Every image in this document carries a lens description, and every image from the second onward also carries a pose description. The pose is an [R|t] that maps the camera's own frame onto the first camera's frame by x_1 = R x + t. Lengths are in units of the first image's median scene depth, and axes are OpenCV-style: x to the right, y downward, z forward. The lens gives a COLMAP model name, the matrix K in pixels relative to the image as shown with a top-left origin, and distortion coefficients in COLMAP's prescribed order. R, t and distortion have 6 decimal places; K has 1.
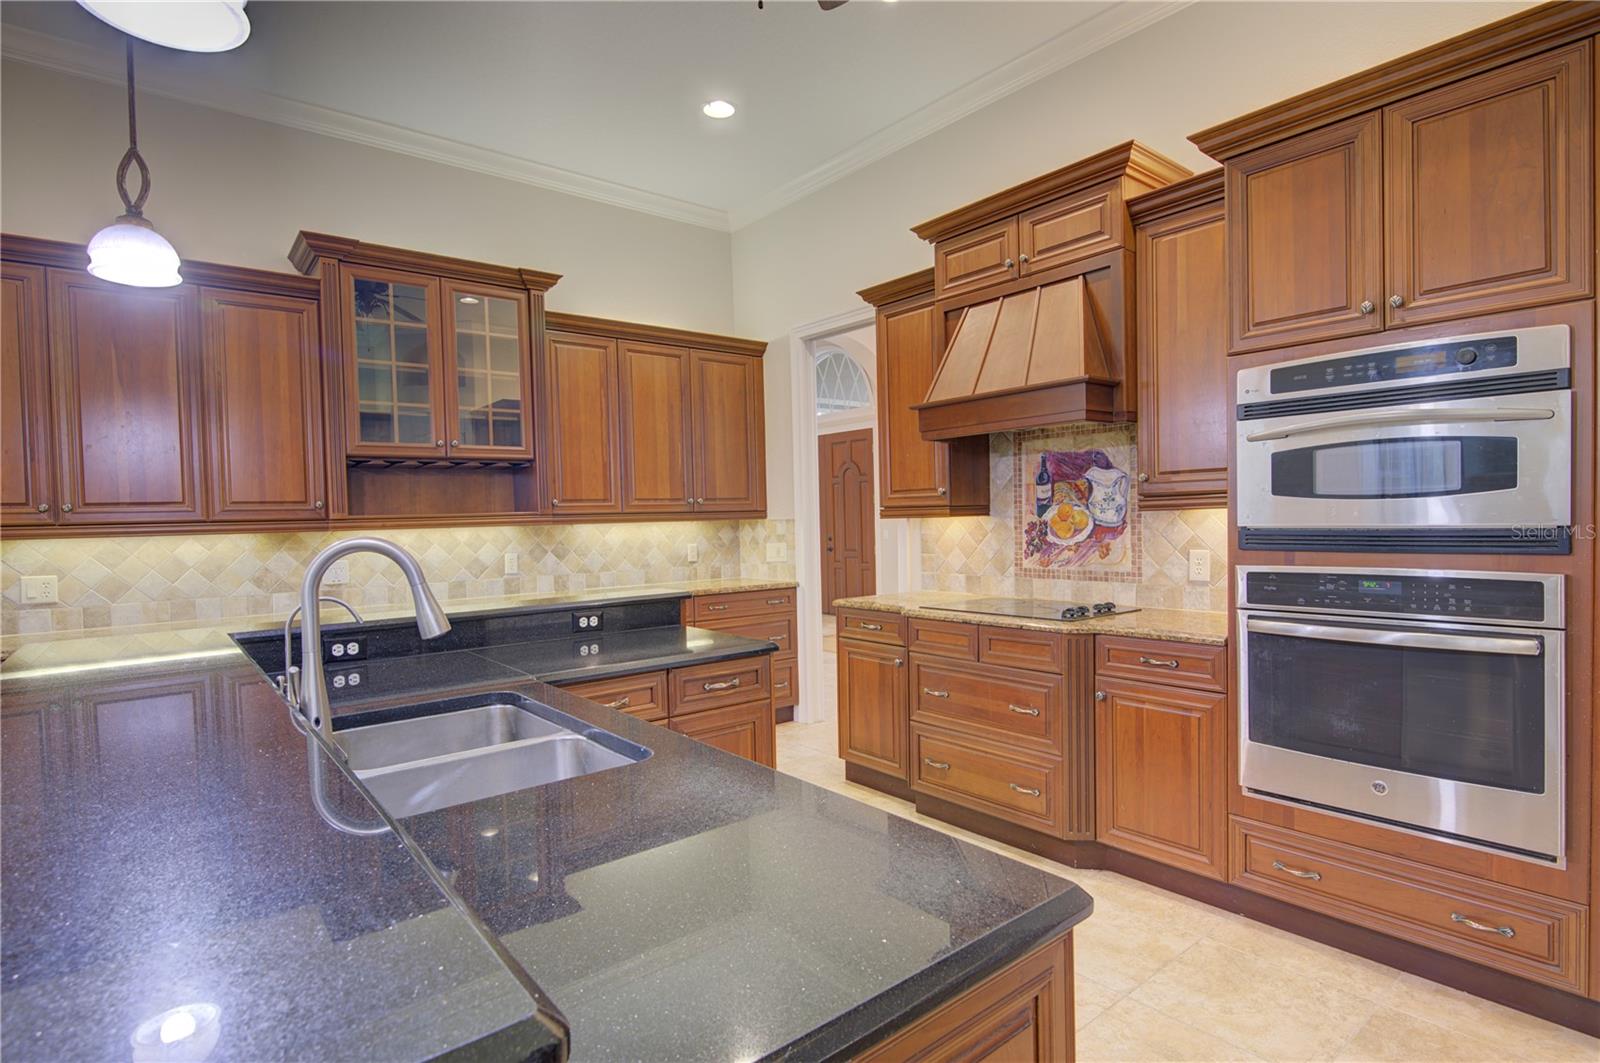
lens RADIAL K [[807.4, 0, 790.6], [0, 807.4, 537.7], [0, 0, 1]] dist [0.002343, -0.009264]
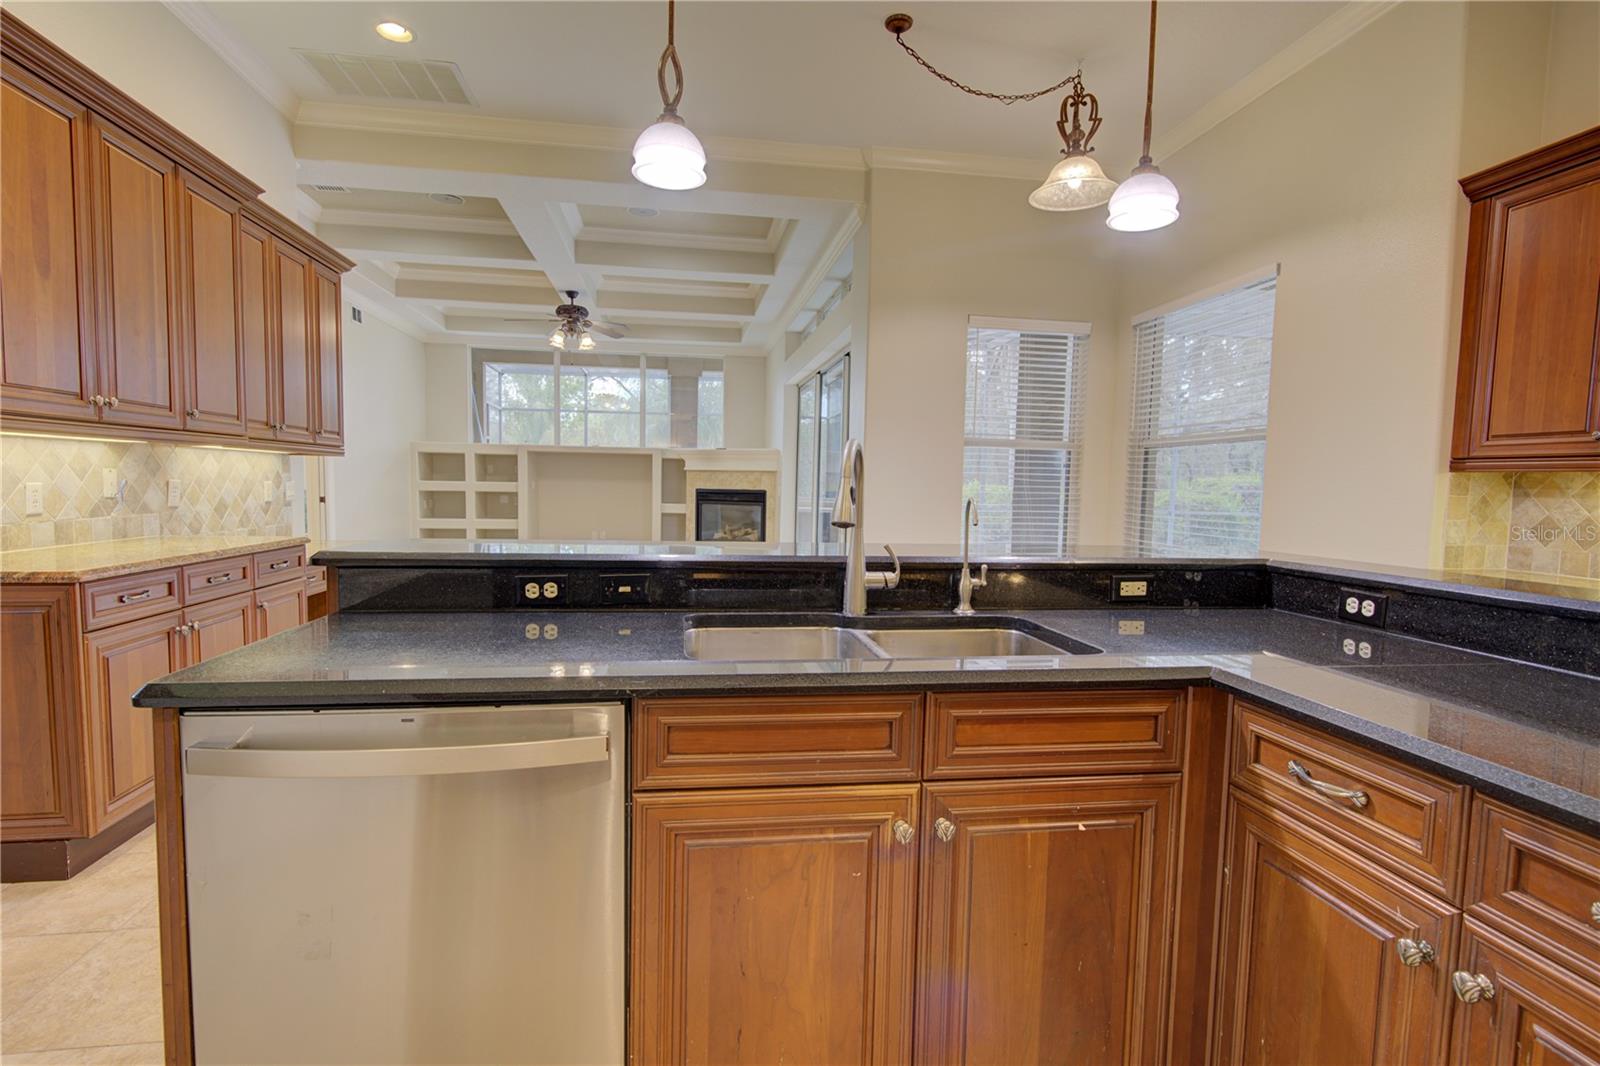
lens RADIAL K [[772.7, 0, 790.7], [0, 772.7, 539.2], [0, 0, 1]] dist [0.002030, -0.001153]
pose [[-0.508194, 0.076837, -0.857808, 0.212999], [-0.029986, 0.993830, 0.106786, 0.010306], [0.860720, 0.079990, -0.502754, 0.591112]]
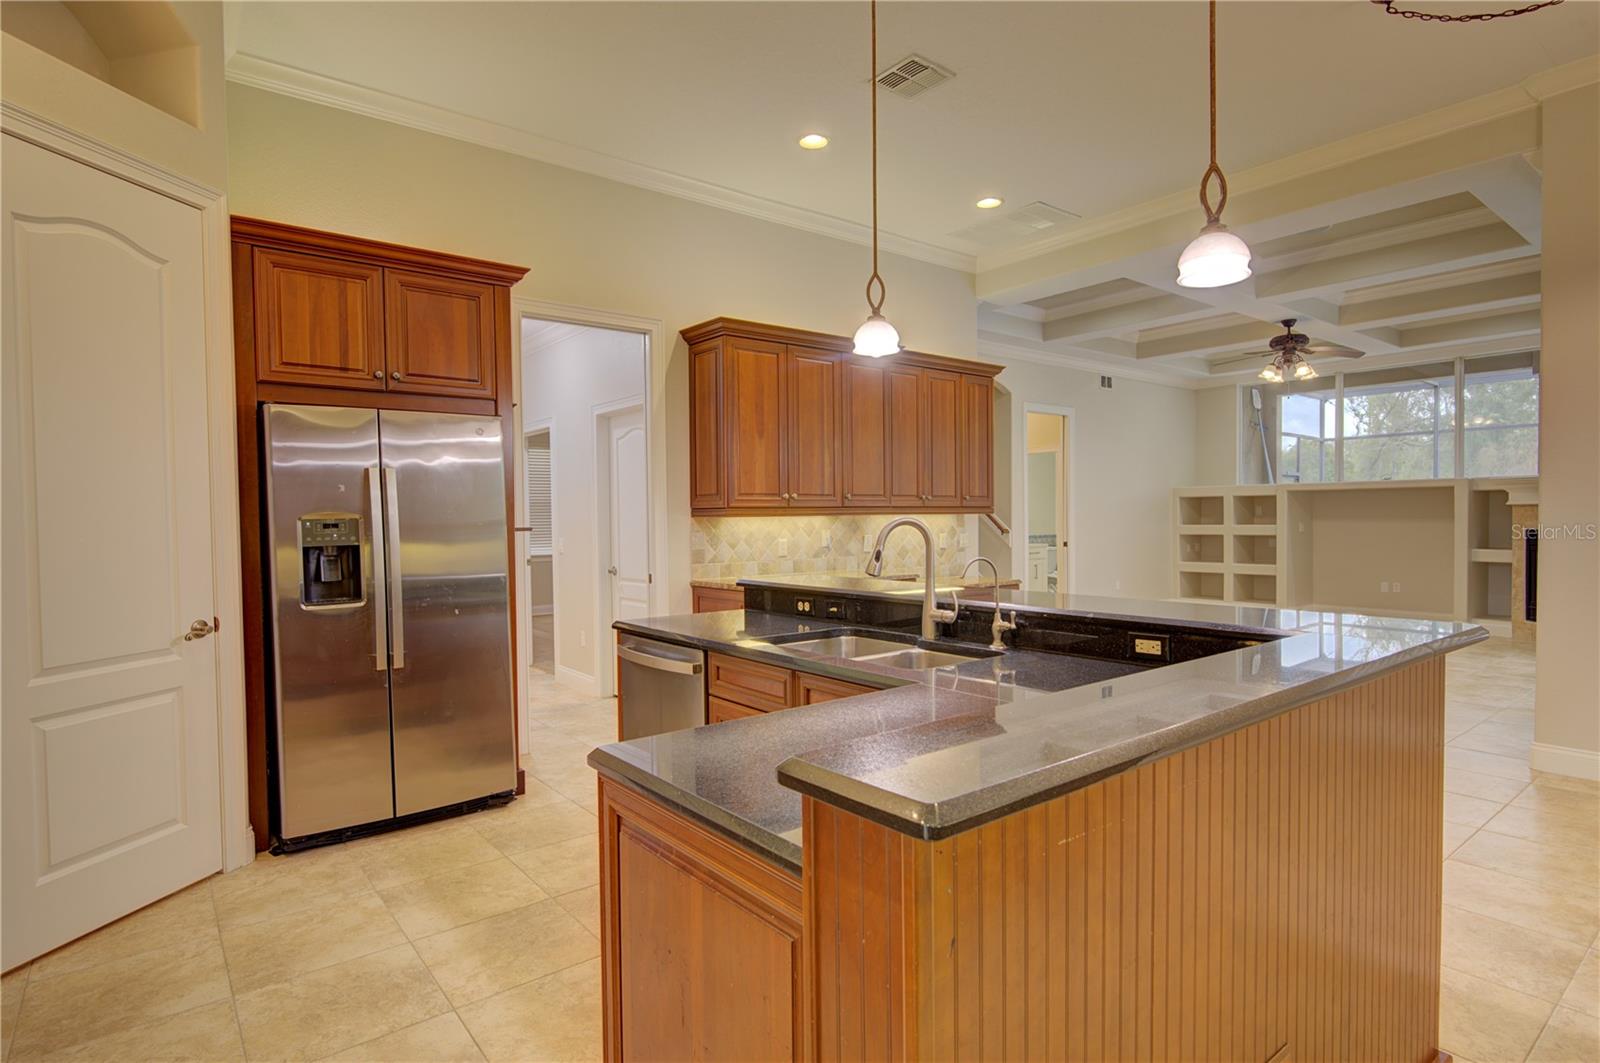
lens RADIAL K [[829.9, 0, 795.7], [0, 829.9, 539.5], [0, 0, 1]] dist [-0.000388, -0.002801]
pose [[-0.999313, 0.035621, 0.010205, -0.112279], [0.036114, 0.997937, 0.053083, -0.022982], [-0.008293, 0.053415, -0.998538, 1.111476]]
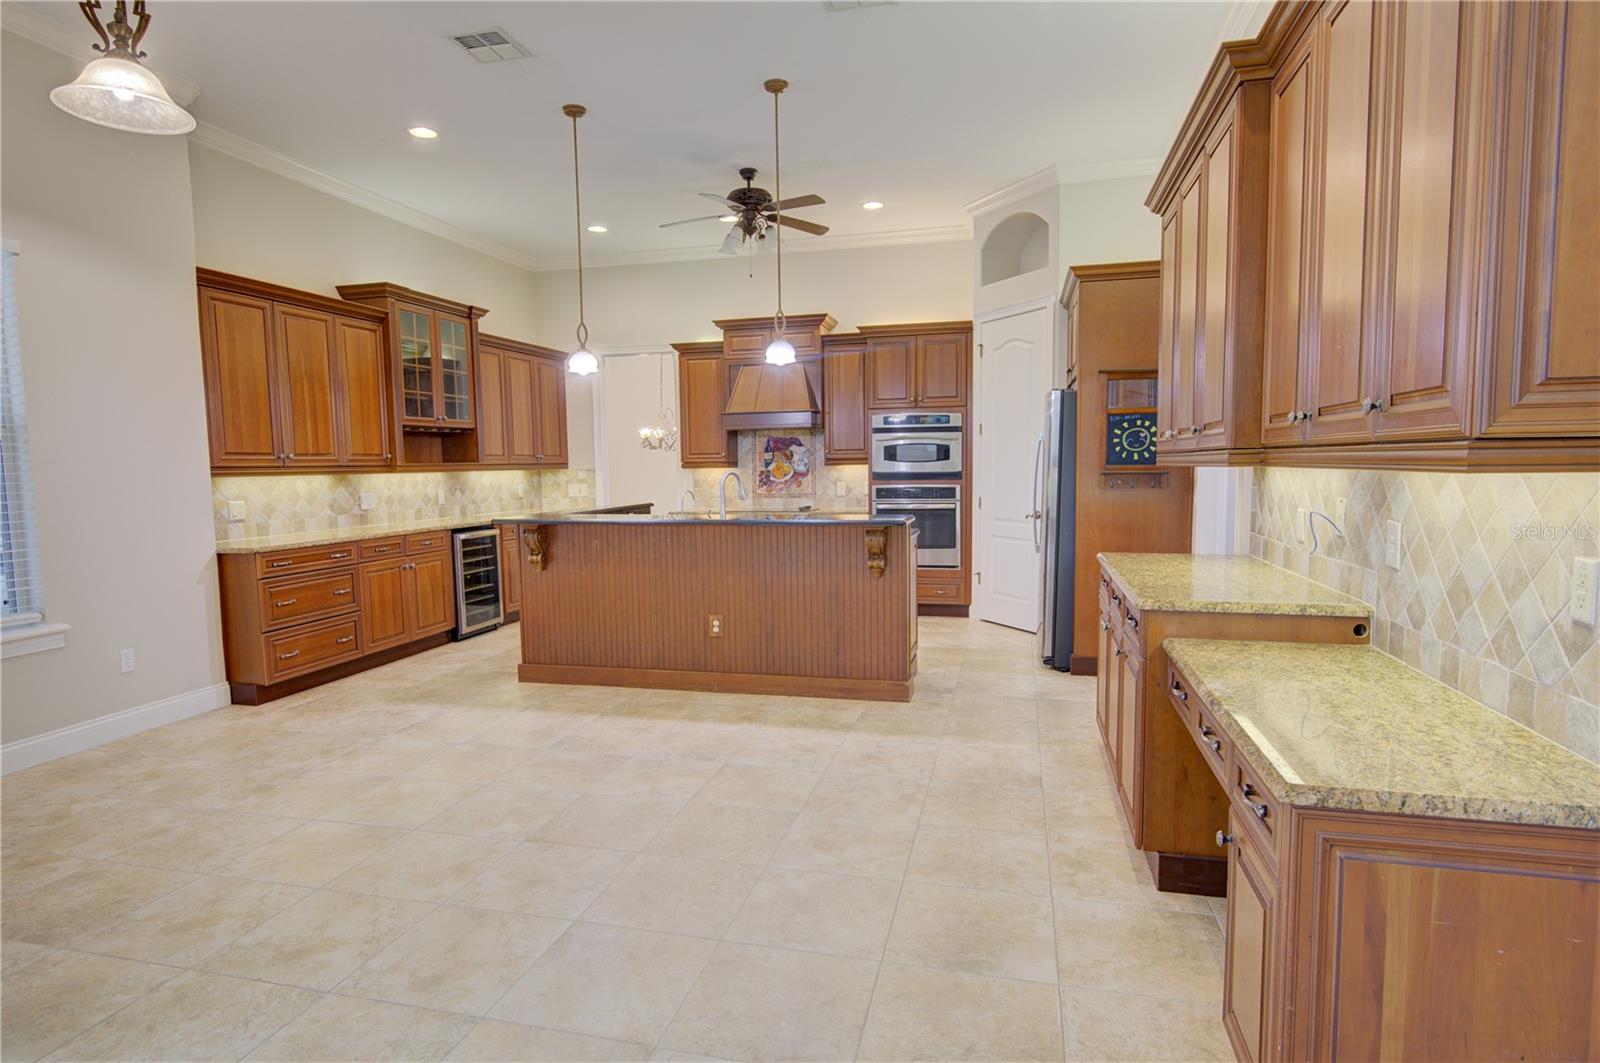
lens RADIAL K [[864.7, 0, 794.7], [0, 864.7, 534.0], [0, 0, 1]] dist [-0.003935, 0.000314]
pose [[0.803339, -0.036252, 0.594418, -0.989948], [0.009353, 0.998790, 0.048274, 0.037630], [-0.595449, -0.033221, 0.802706, -0.852481]]
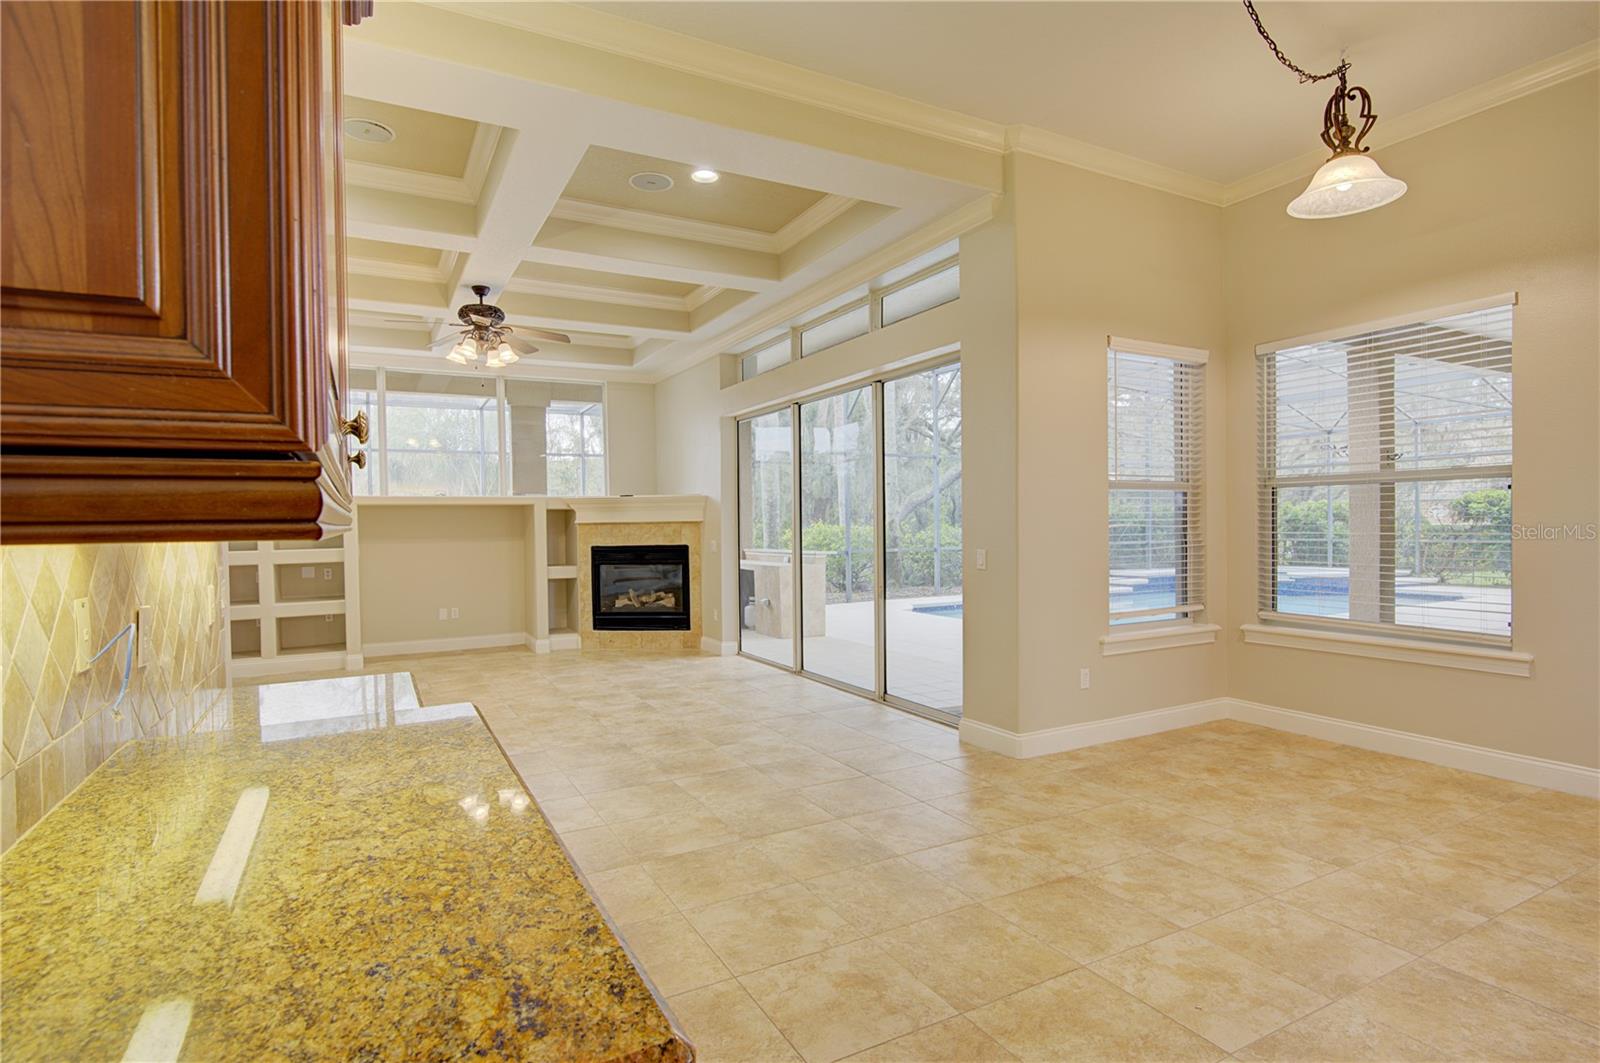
lens RADIAL K [[807.4, 0, 790.6], [0, 807.4, 537.7], [0, 0, 1]] dist [0.002343, -0.009264]
pose [[-0.187358, 0.045403, -0.981242, 0.139447], [-0.005939, 0.998861, 0.047352, 0.000363], [0.982274, 0.014700, -0.186875, -0.146388]]
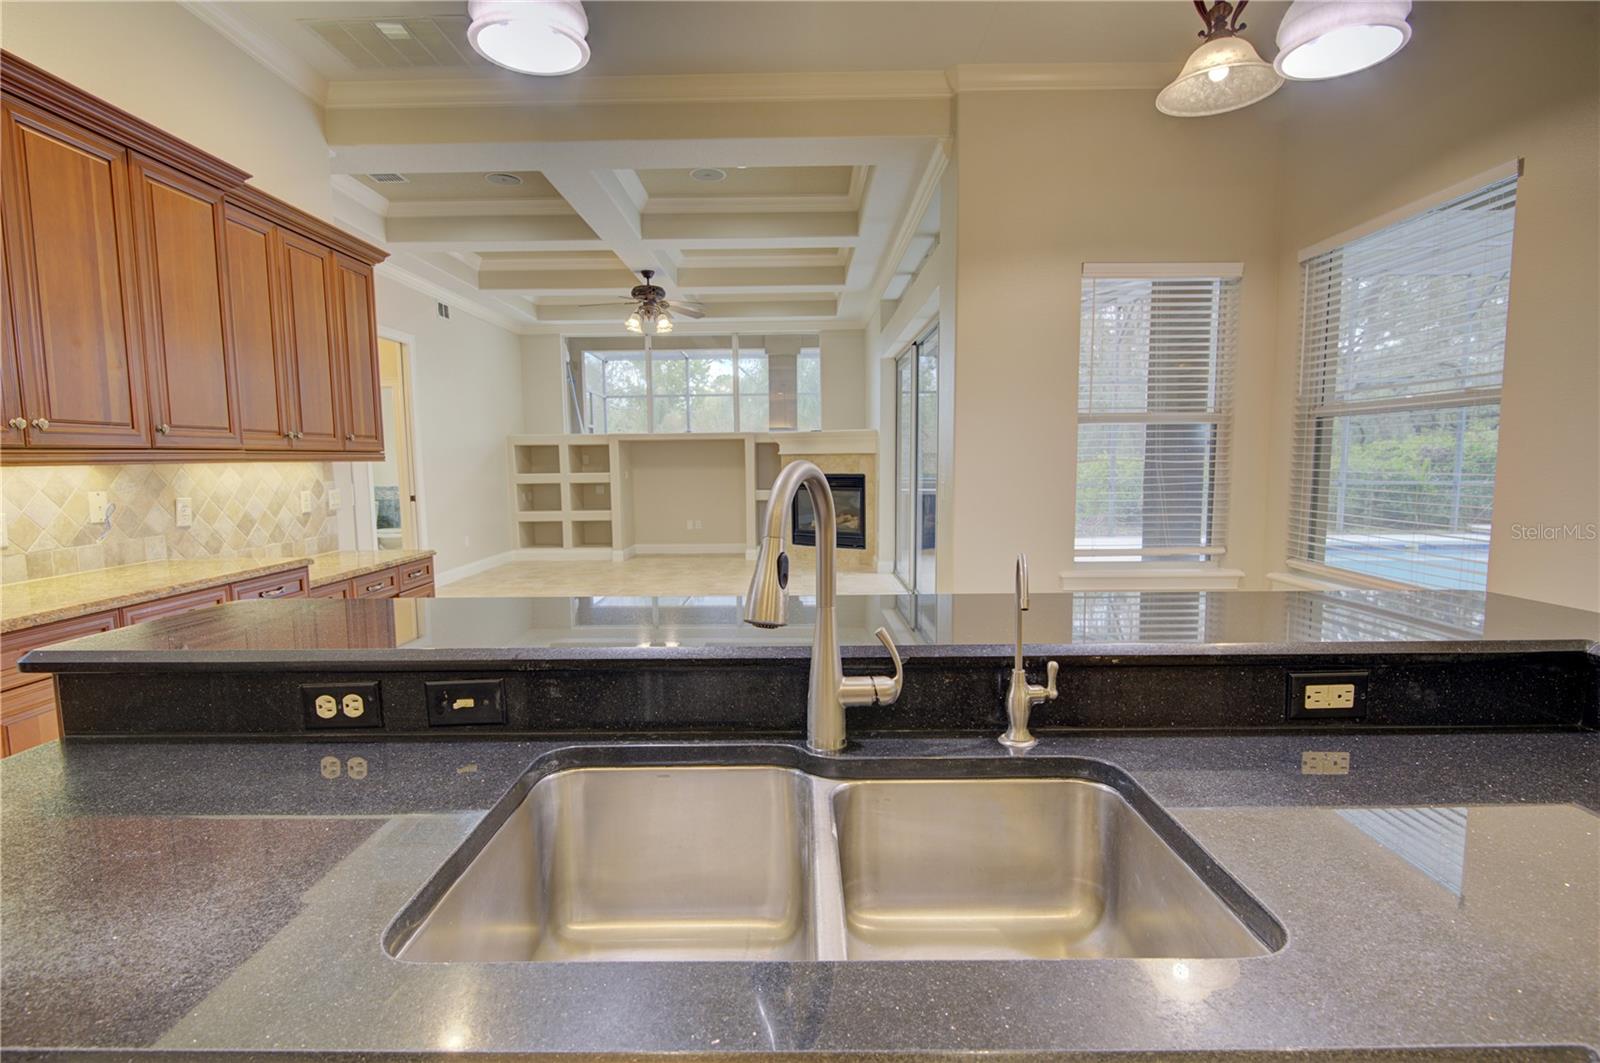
lens RADIAL K [[770.8, 0, 791.4], [0, 770.8, 536.8], [0, 0, 1]] dist [-0.001085, -0.005937]
pose [[-0.635964, 0.109836, -0.763863, 0.002057], [0.006527, 0.990550, 0.136998, -0.011160], [0.771691, 0.082140, -0.630671, 0.552401]]
